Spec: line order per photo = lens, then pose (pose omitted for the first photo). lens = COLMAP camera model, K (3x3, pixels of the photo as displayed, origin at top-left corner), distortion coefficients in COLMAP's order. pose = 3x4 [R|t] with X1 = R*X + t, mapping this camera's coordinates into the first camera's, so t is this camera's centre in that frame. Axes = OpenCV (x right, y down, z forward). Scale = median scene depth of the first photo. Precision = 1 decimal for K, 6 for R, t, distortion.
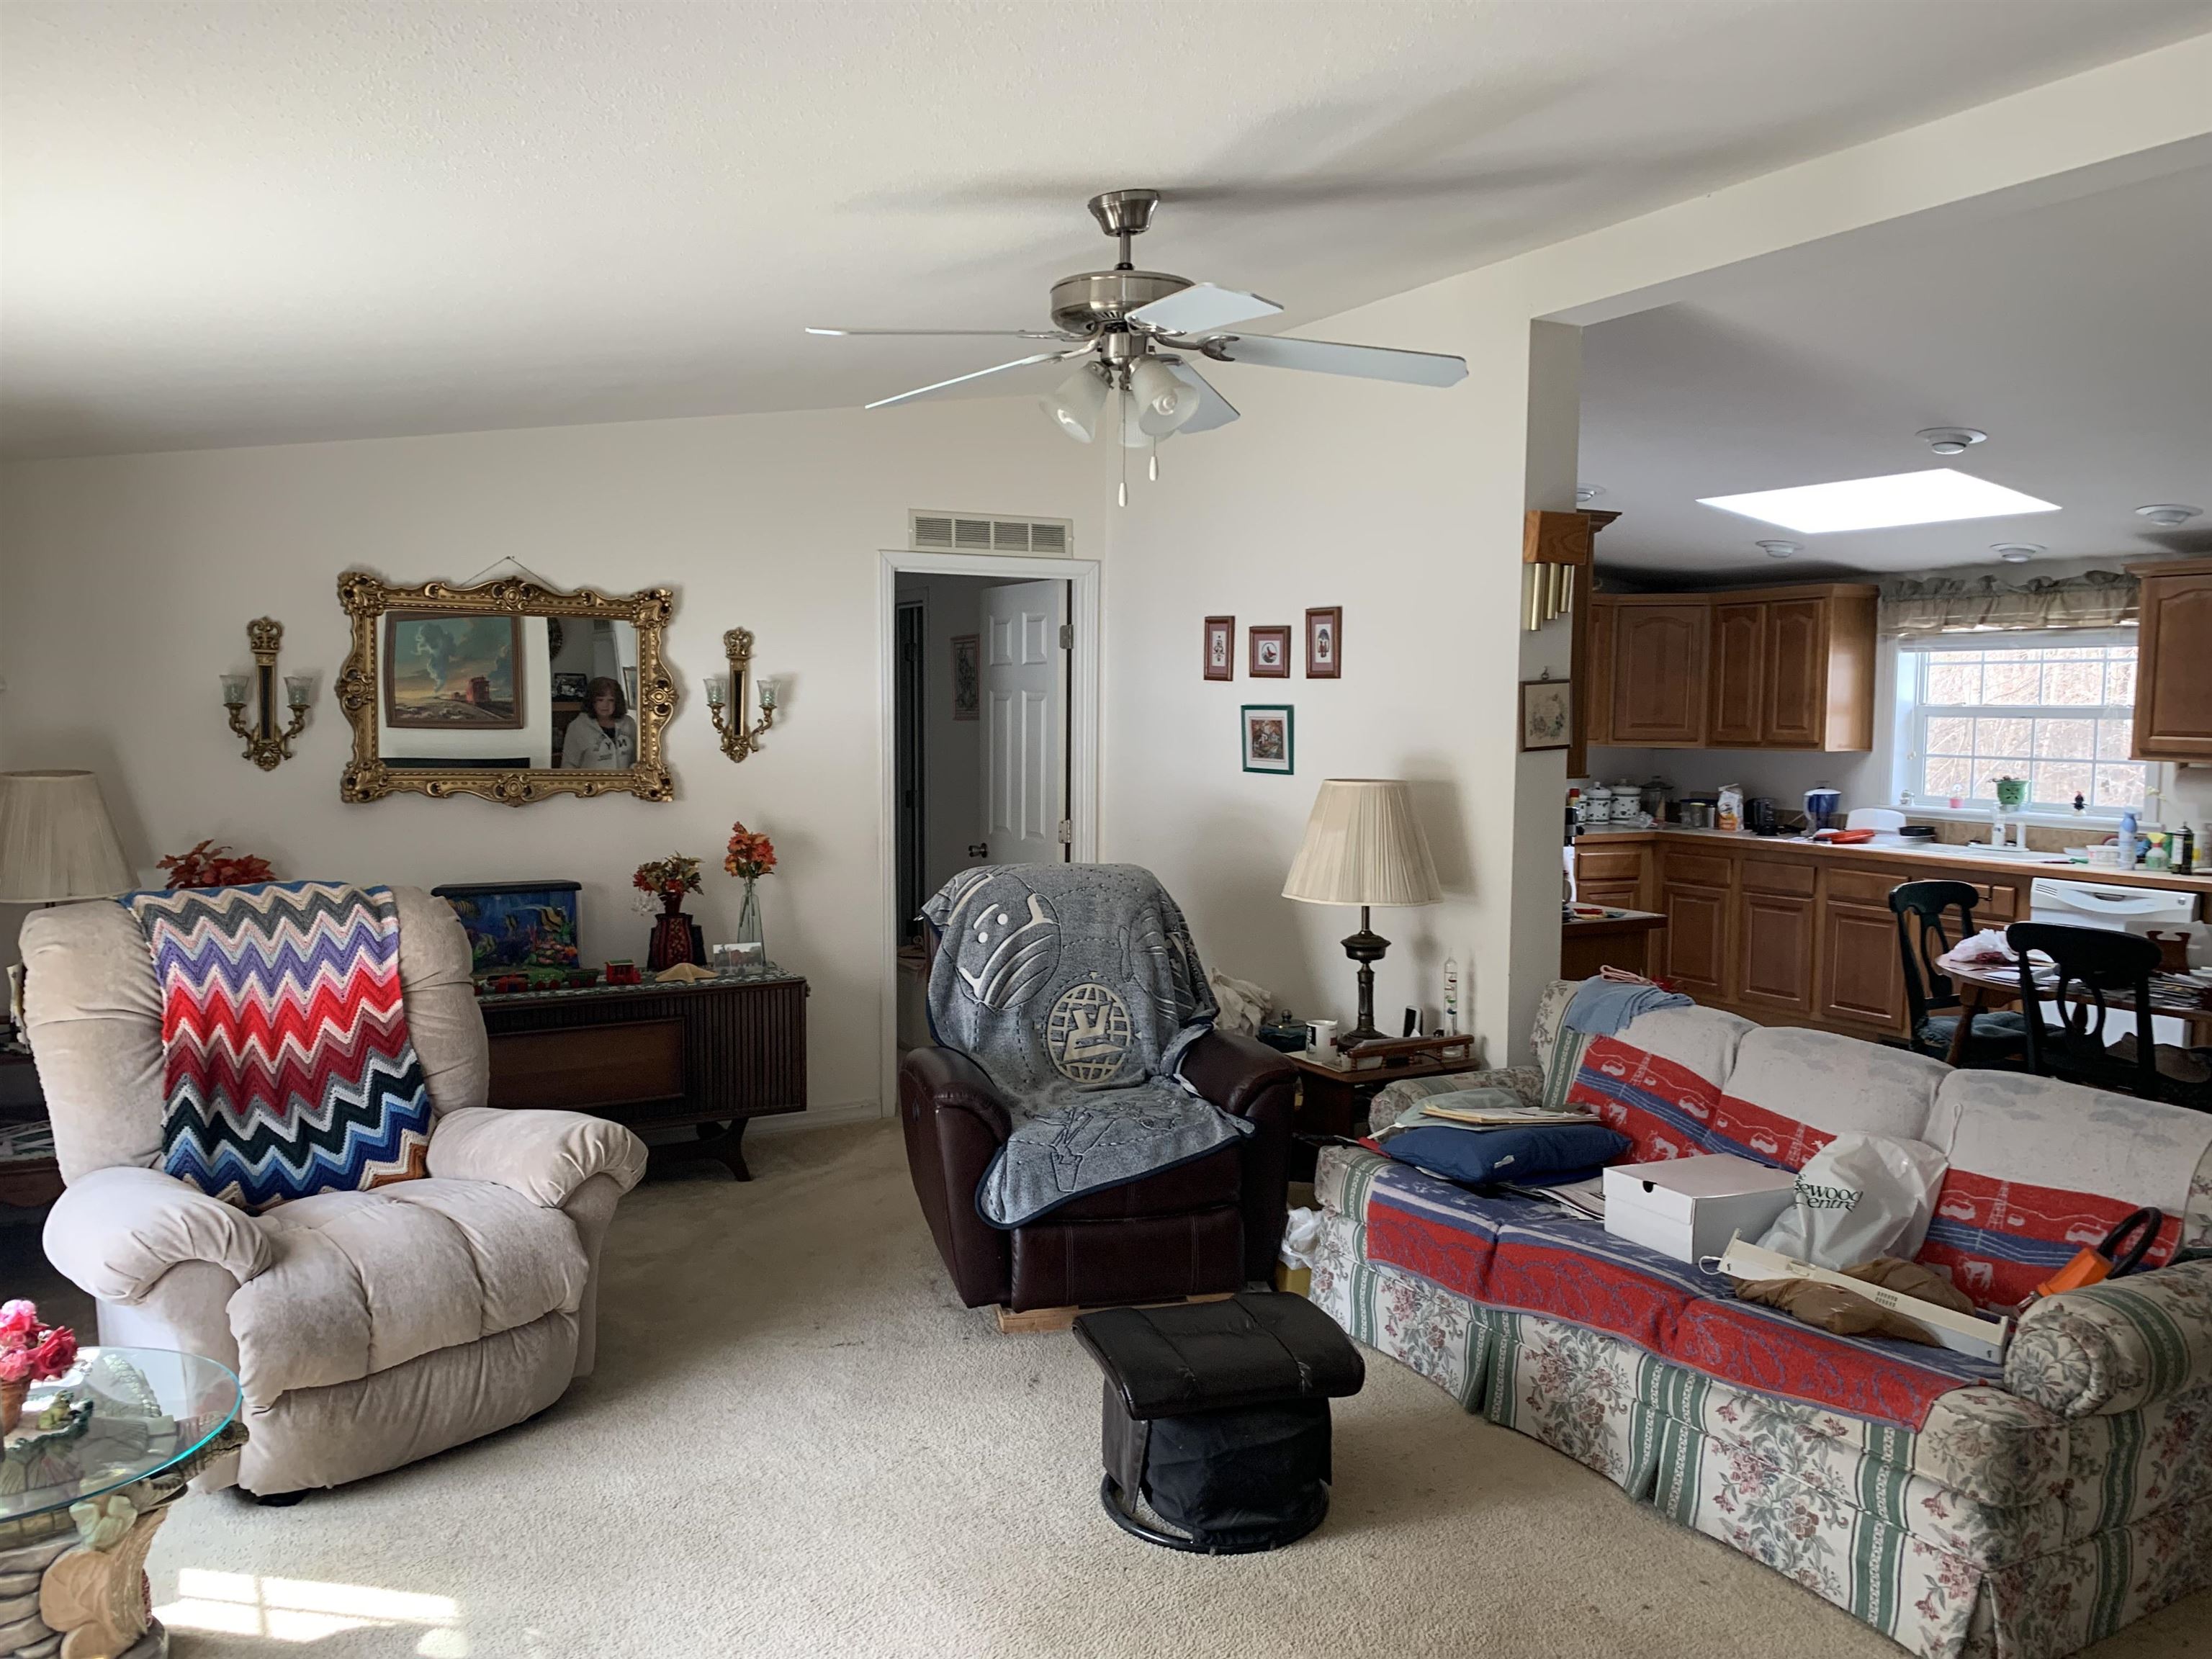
lens RADIAL K [[1673.5, 0, 1071.1], [0, 1673.5, 856.0], [0, 0, 1]] dist [0.000753, 0.000687]
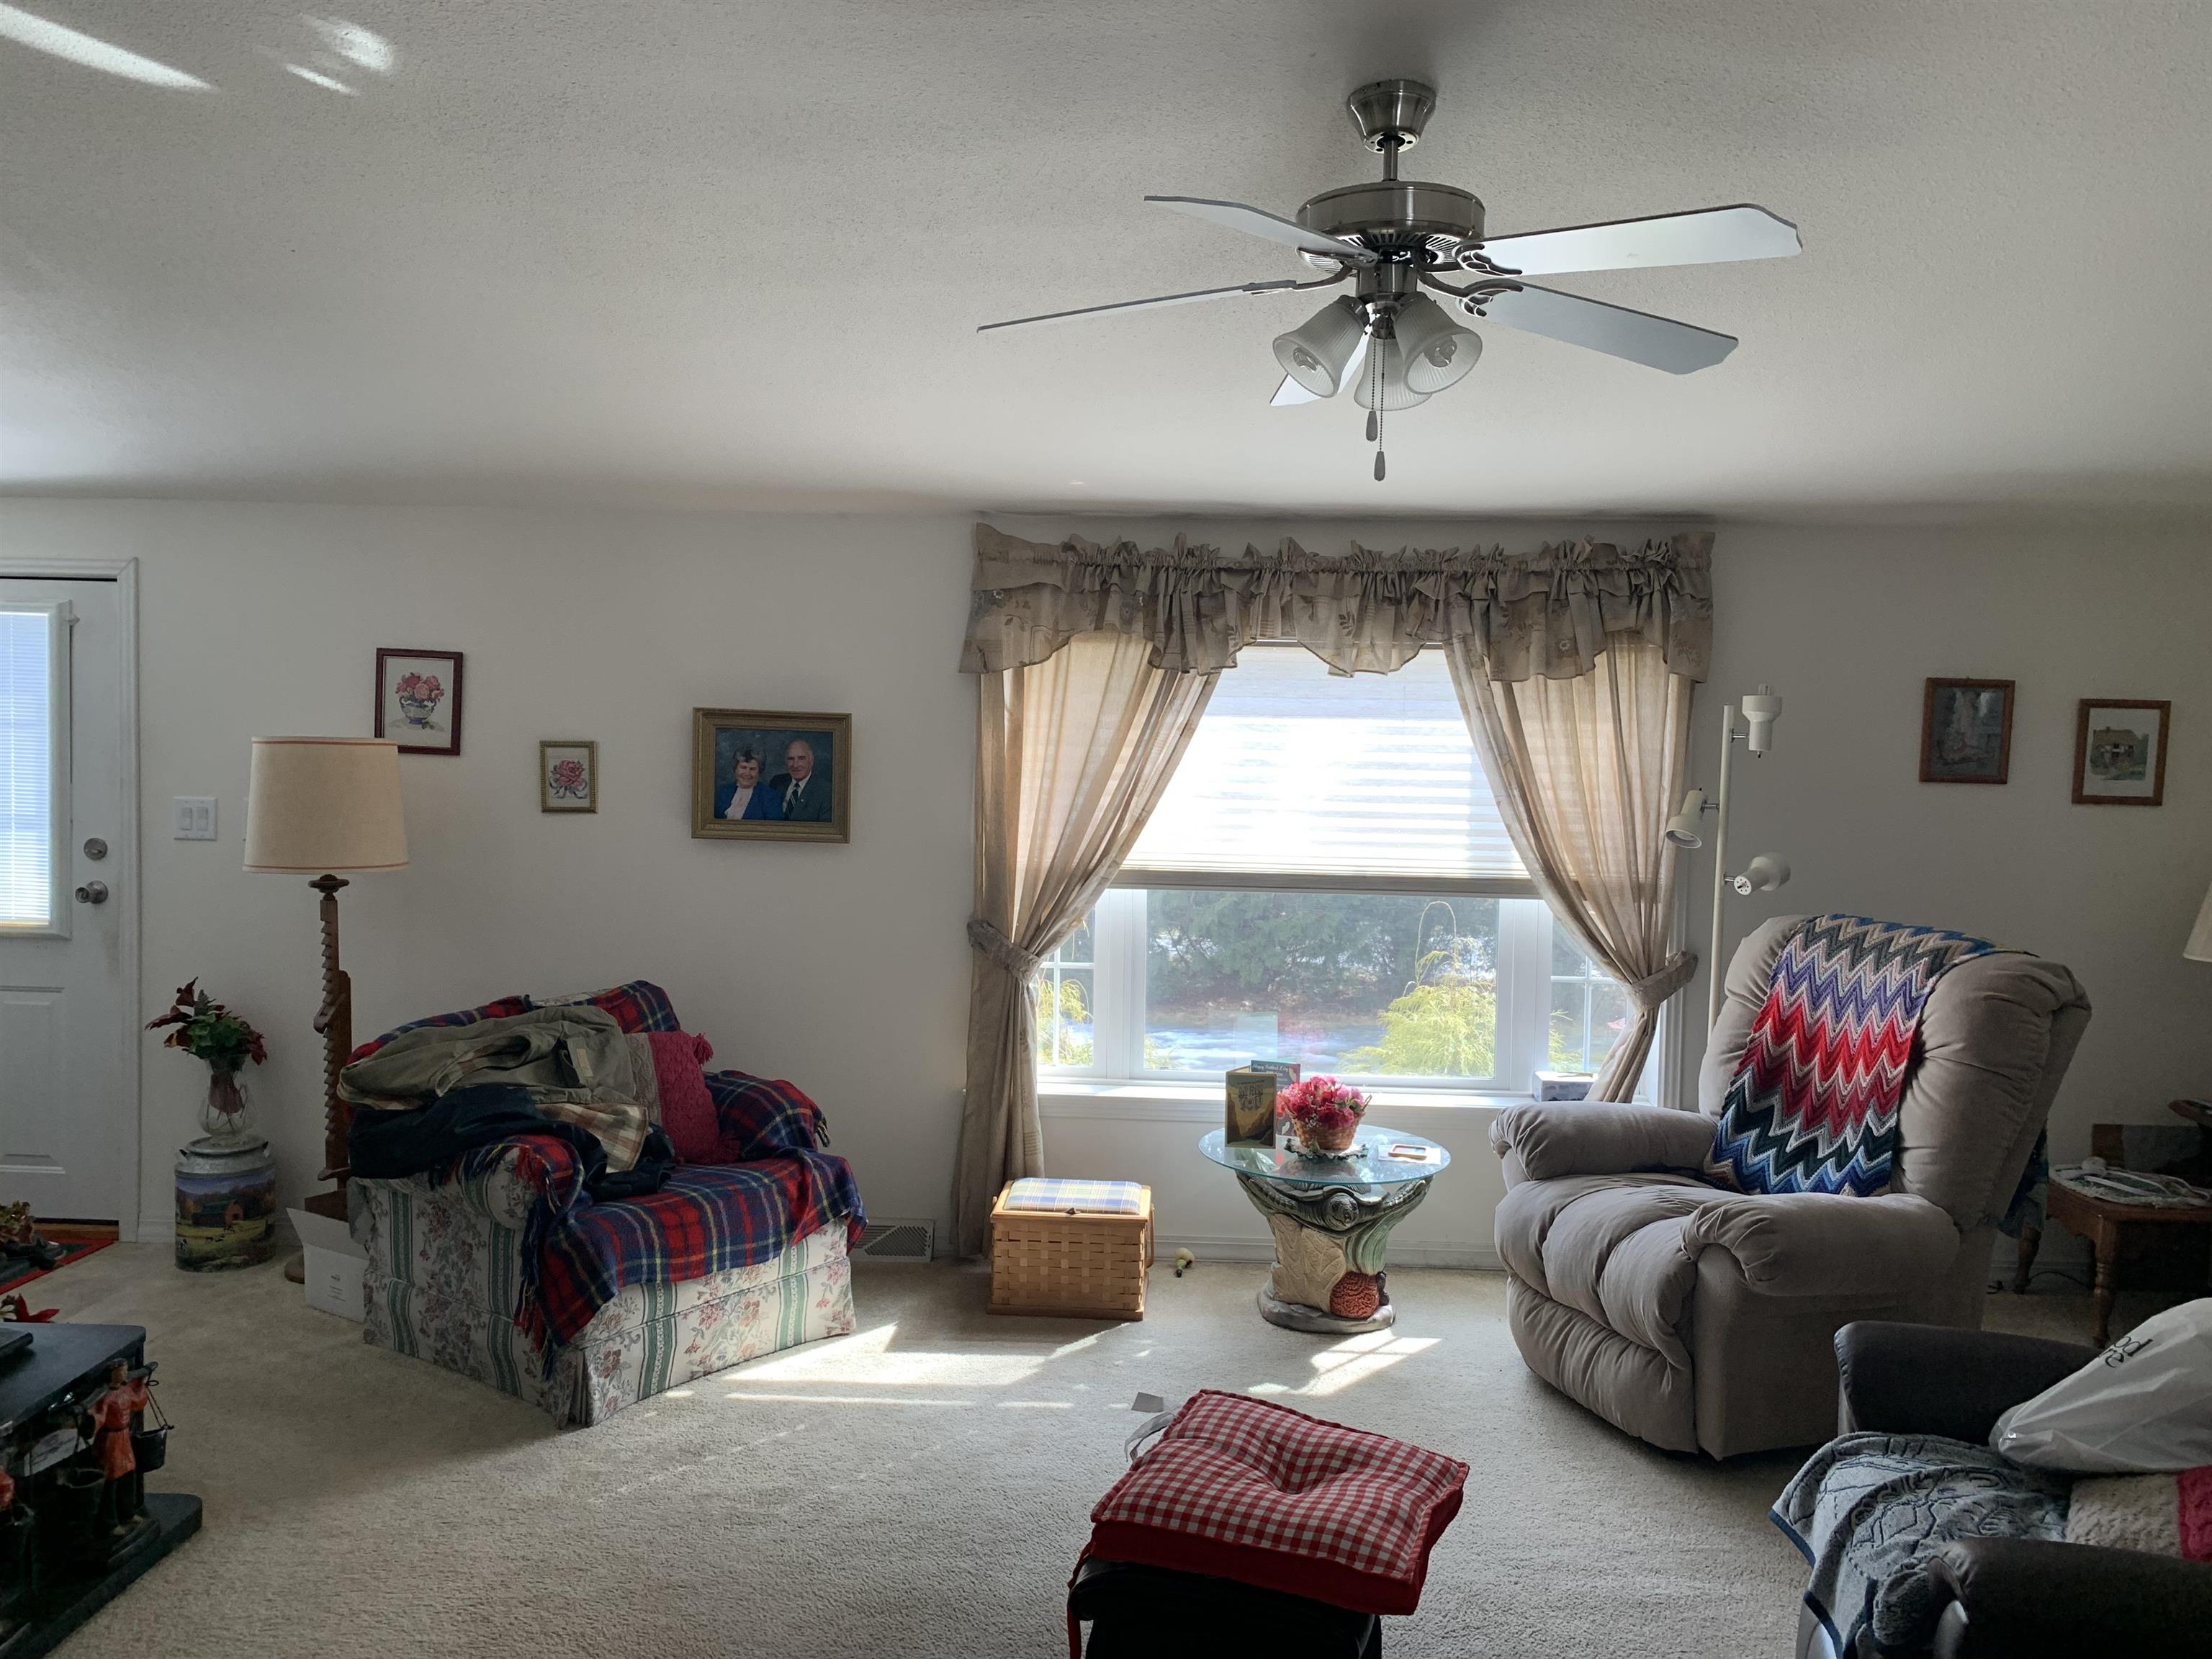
lens RADIAL K [[1696.4, 0, 1119.9], [0, 1696.4, 839.3], [0, 0, 1]] dist [0.041654, -0.050785]
pose [[-0.480826, 0.038722, -0.875961, 0.572726], [-0.106398, 0.989065, 0.102125, -0.078610], [0.870337, 0.142305, -0.471448, 0.909040]]
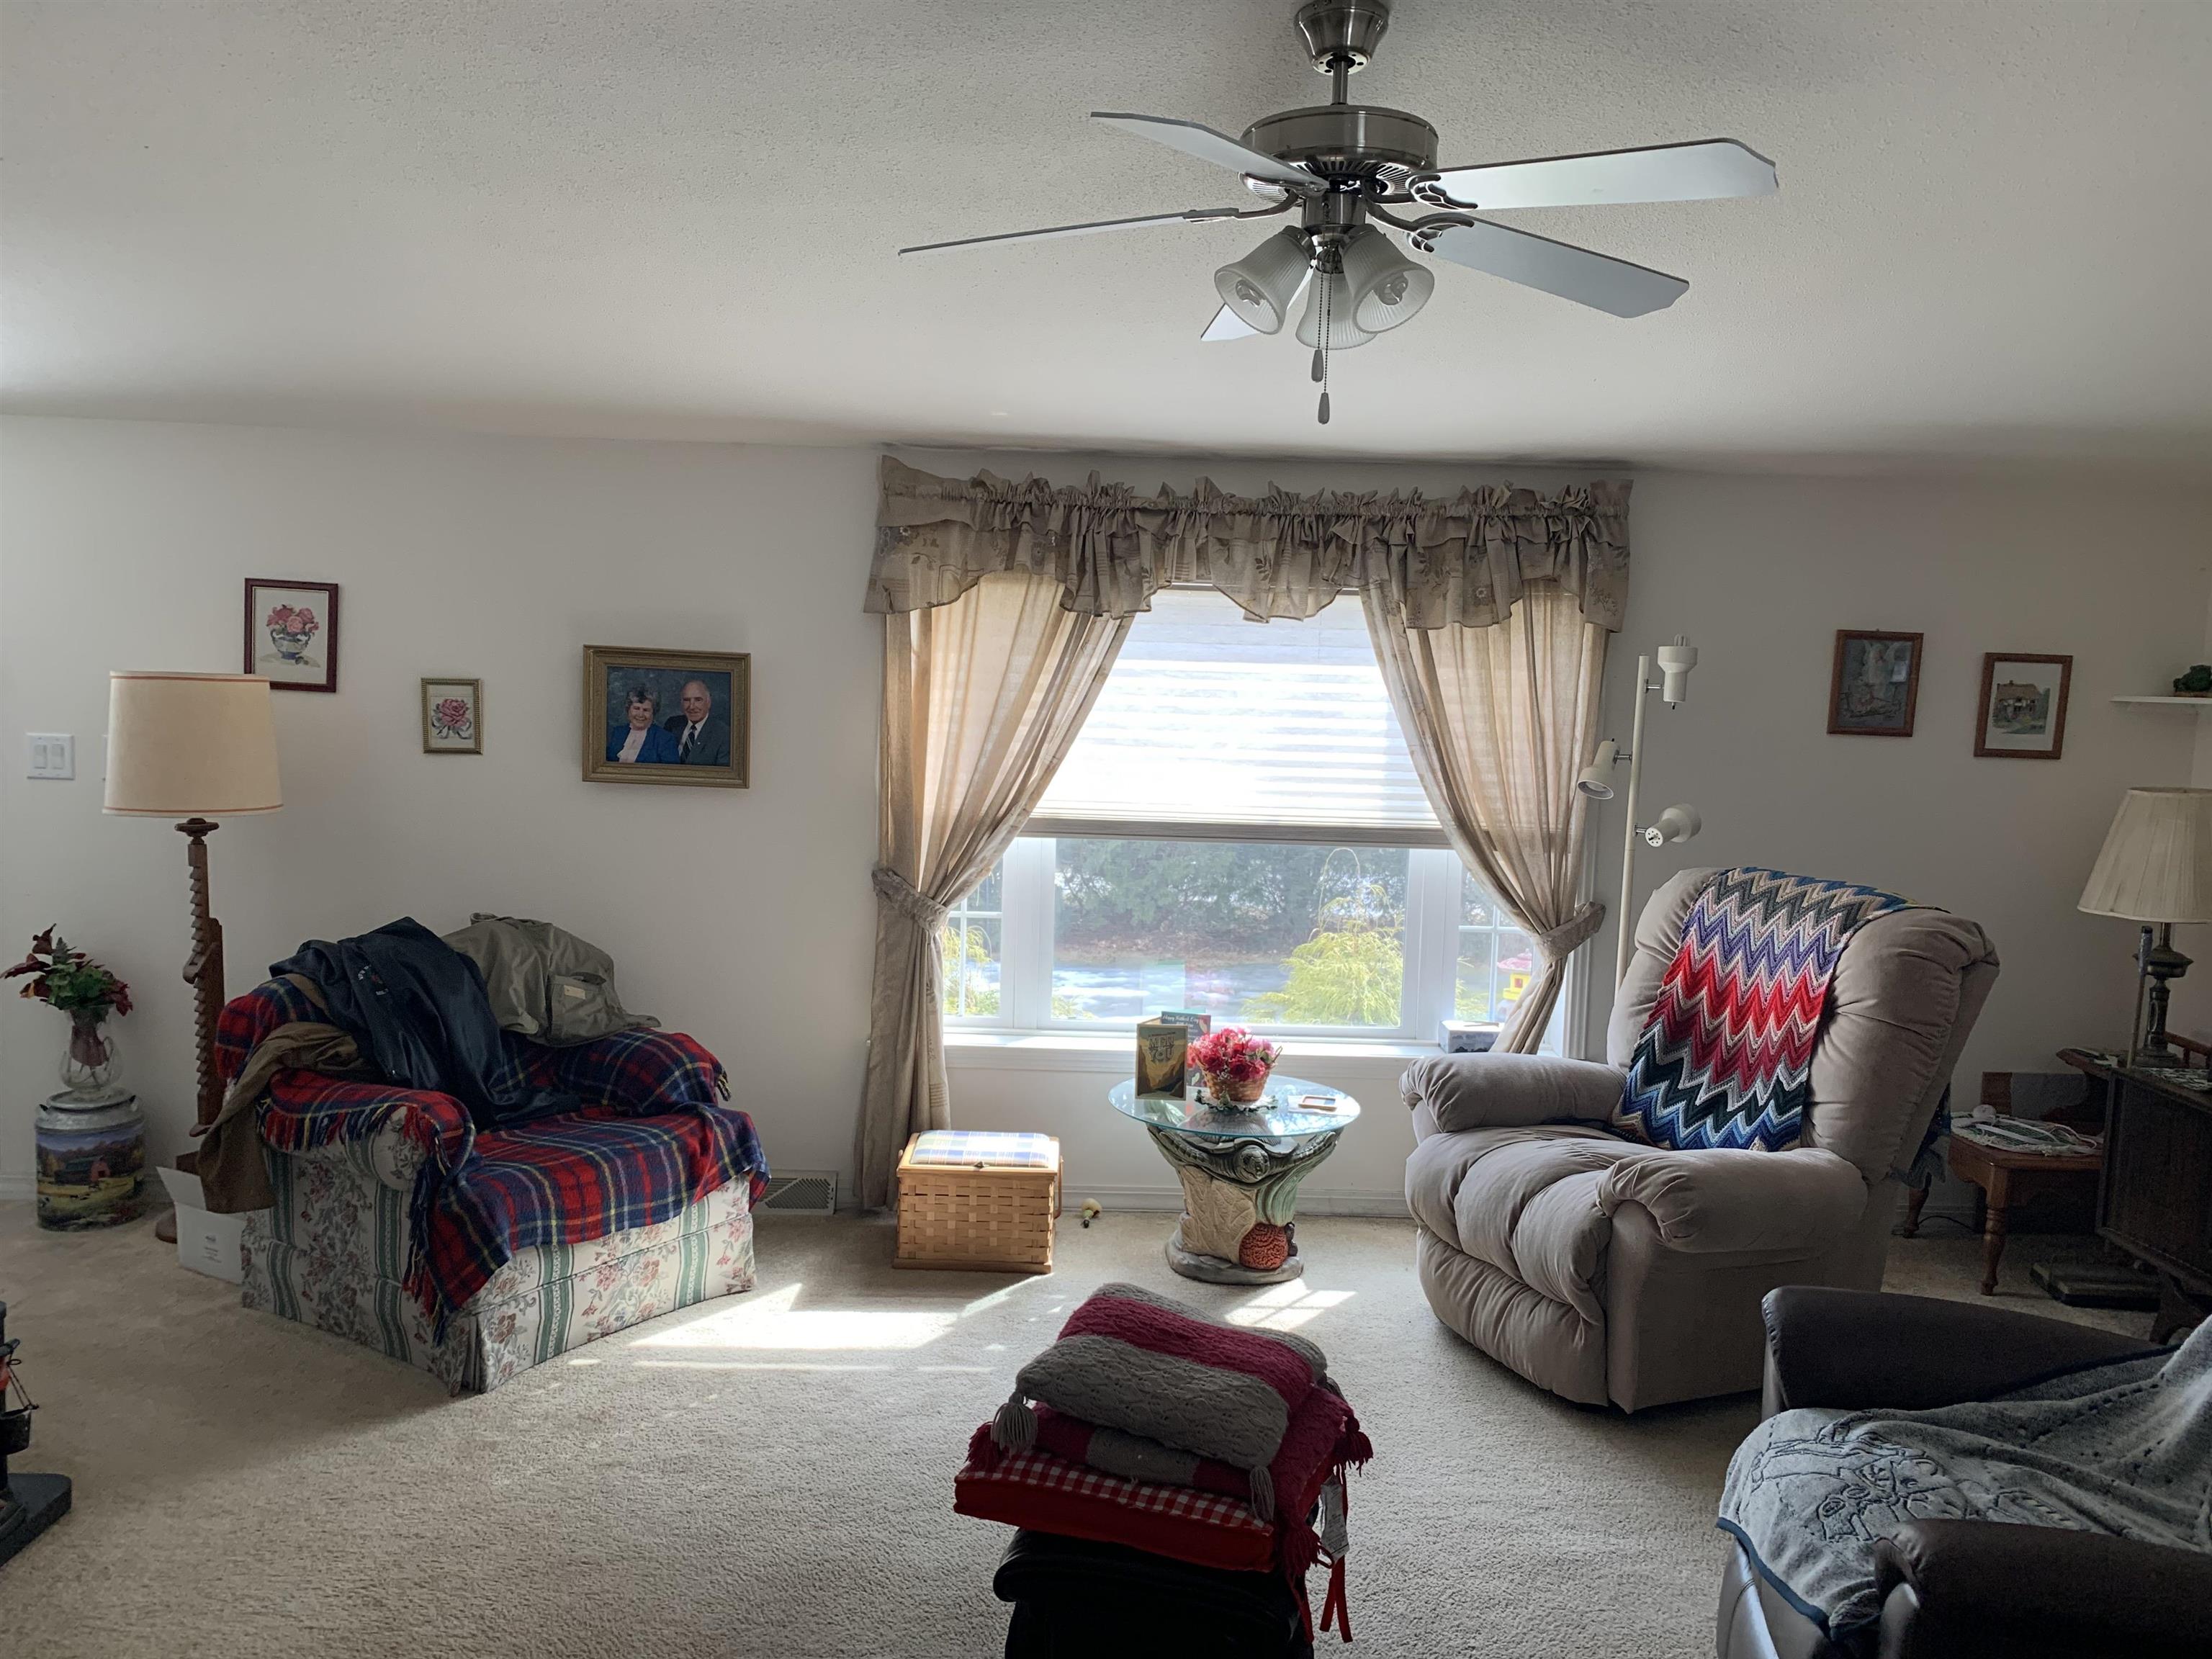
lens RADIAL K [[1690.2, 0, 1099.4], [0, 1690.2, 848.6], [0, 0, 1]] dist [0.036048, -0.034462]
pose [[-0.432009, 0.075529, -0.898701, 0.555454], [-0.119330, 0.982939, 0.139971, -0.082449], [0.893940, 0.167711, -0.415626, 0.882651]]
